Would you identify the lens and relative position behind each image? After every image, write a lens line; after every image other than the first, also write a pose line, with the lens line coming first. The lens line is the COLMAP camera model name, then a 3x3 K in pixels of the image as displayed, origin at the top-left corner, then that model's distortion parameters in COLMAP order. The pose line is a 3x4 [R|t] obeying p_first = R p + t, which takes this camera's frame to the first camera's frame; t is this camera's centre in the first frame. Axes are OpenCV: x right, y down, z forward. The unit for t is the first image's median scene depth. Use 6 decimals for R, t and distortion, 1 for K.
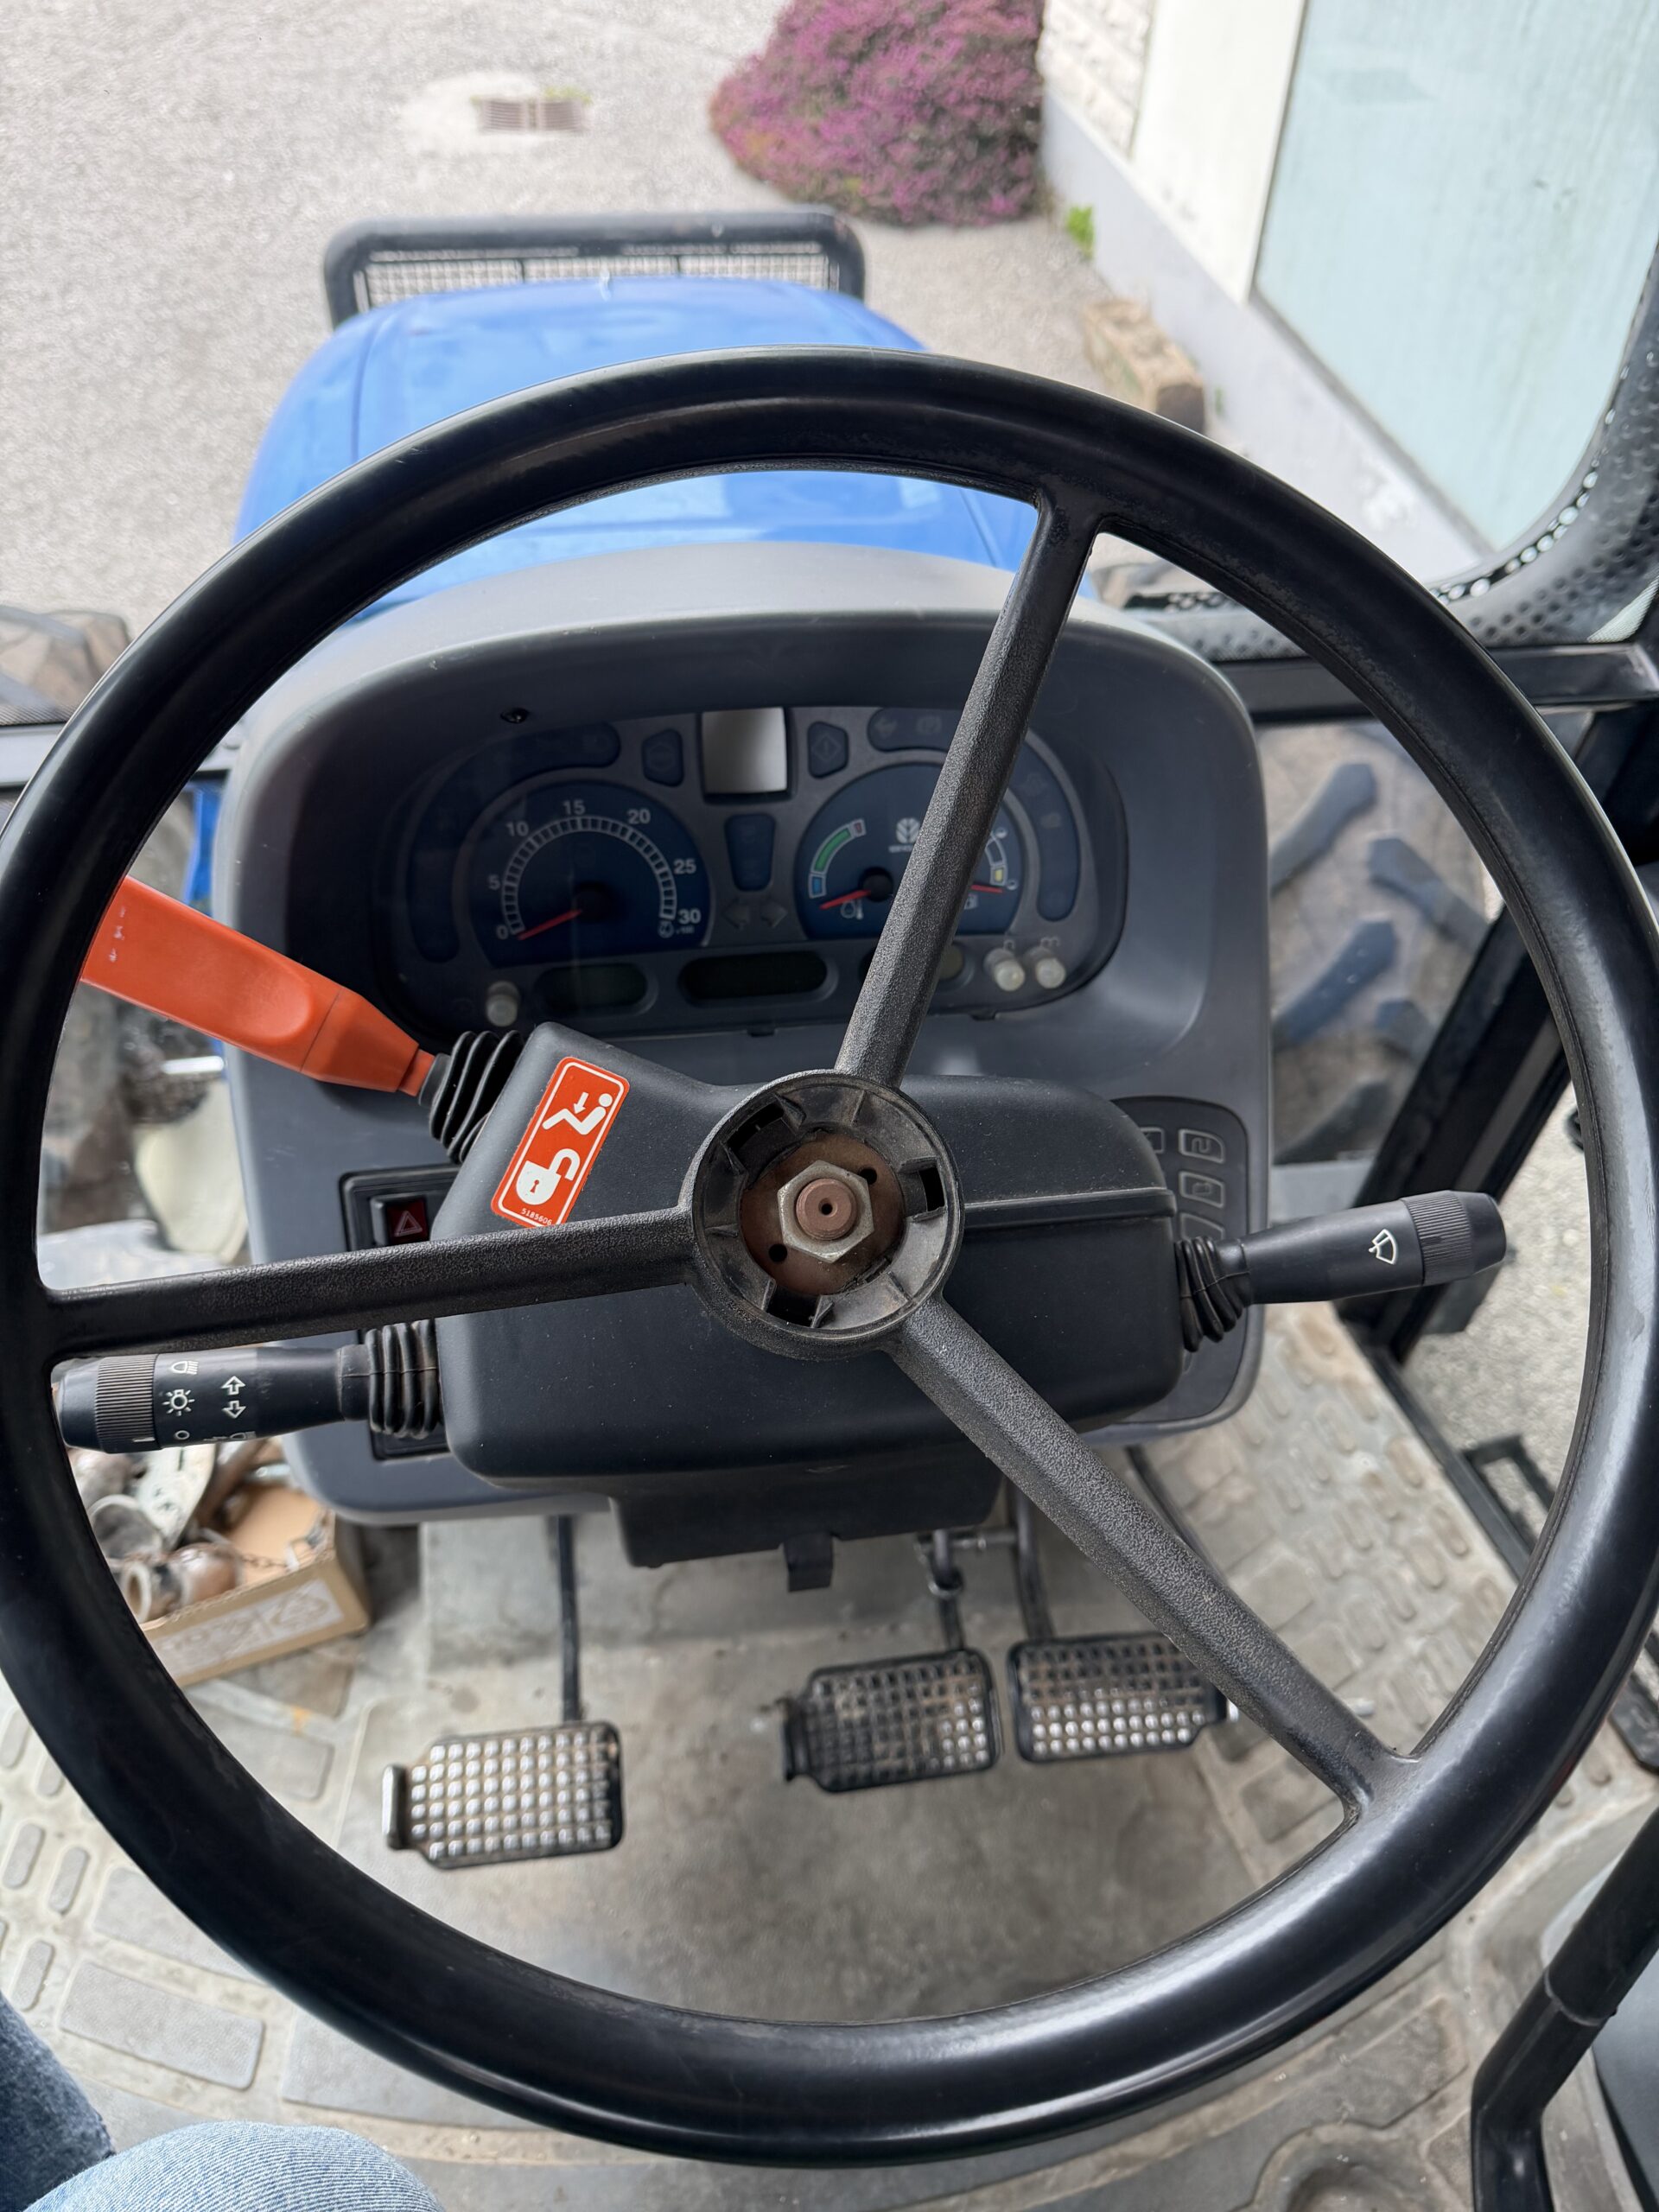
lens RADIAL K [[1580.7, 0, 829.5], [0, 1580.7, 1106.0], [0, 0, 1]] dist [-0.012210, -0.005806]
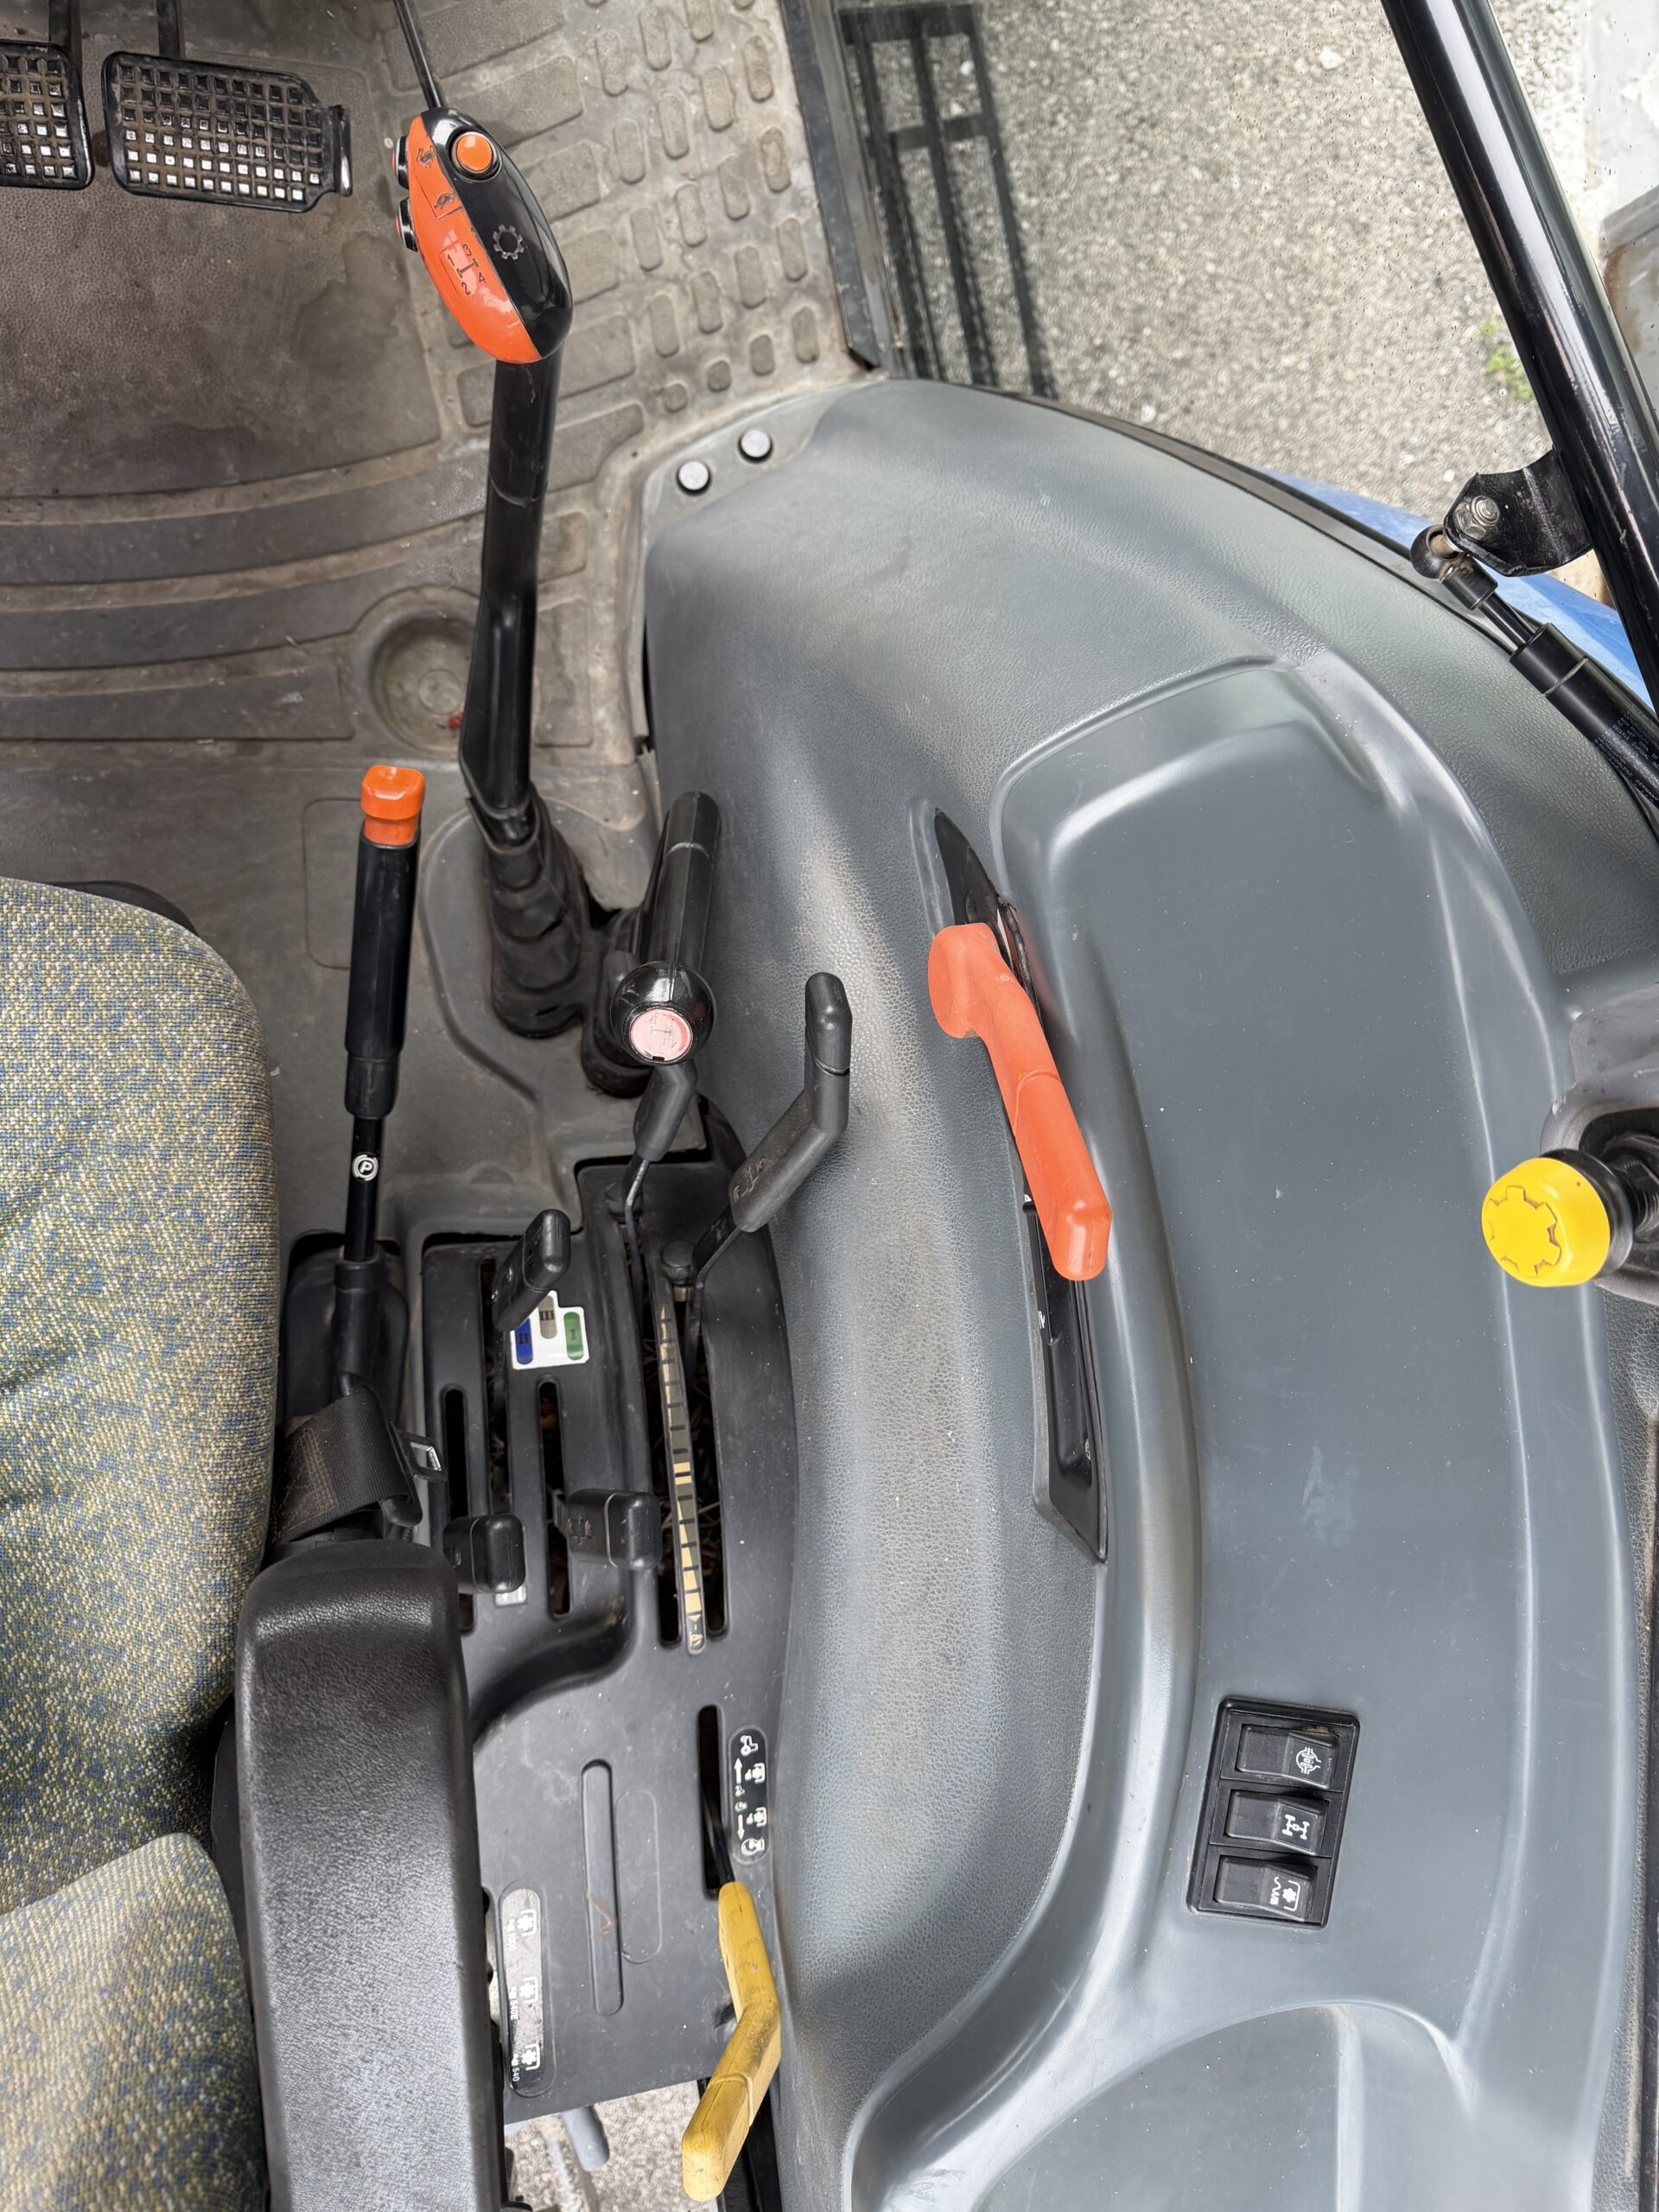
lens RADIAL K [[1580.7, 0, 829.5], [0, 1580.7, 1106.0], [0, 0, 1]] dist [-0.012210, -0.005806]
pose [[0.973045, 0.104309, 0.205679, 0.400827], [-0.222391, 0.660485, 0.717148, 0.006473], [-0.061043, -0.743559, 0.665879, -0.071321]]
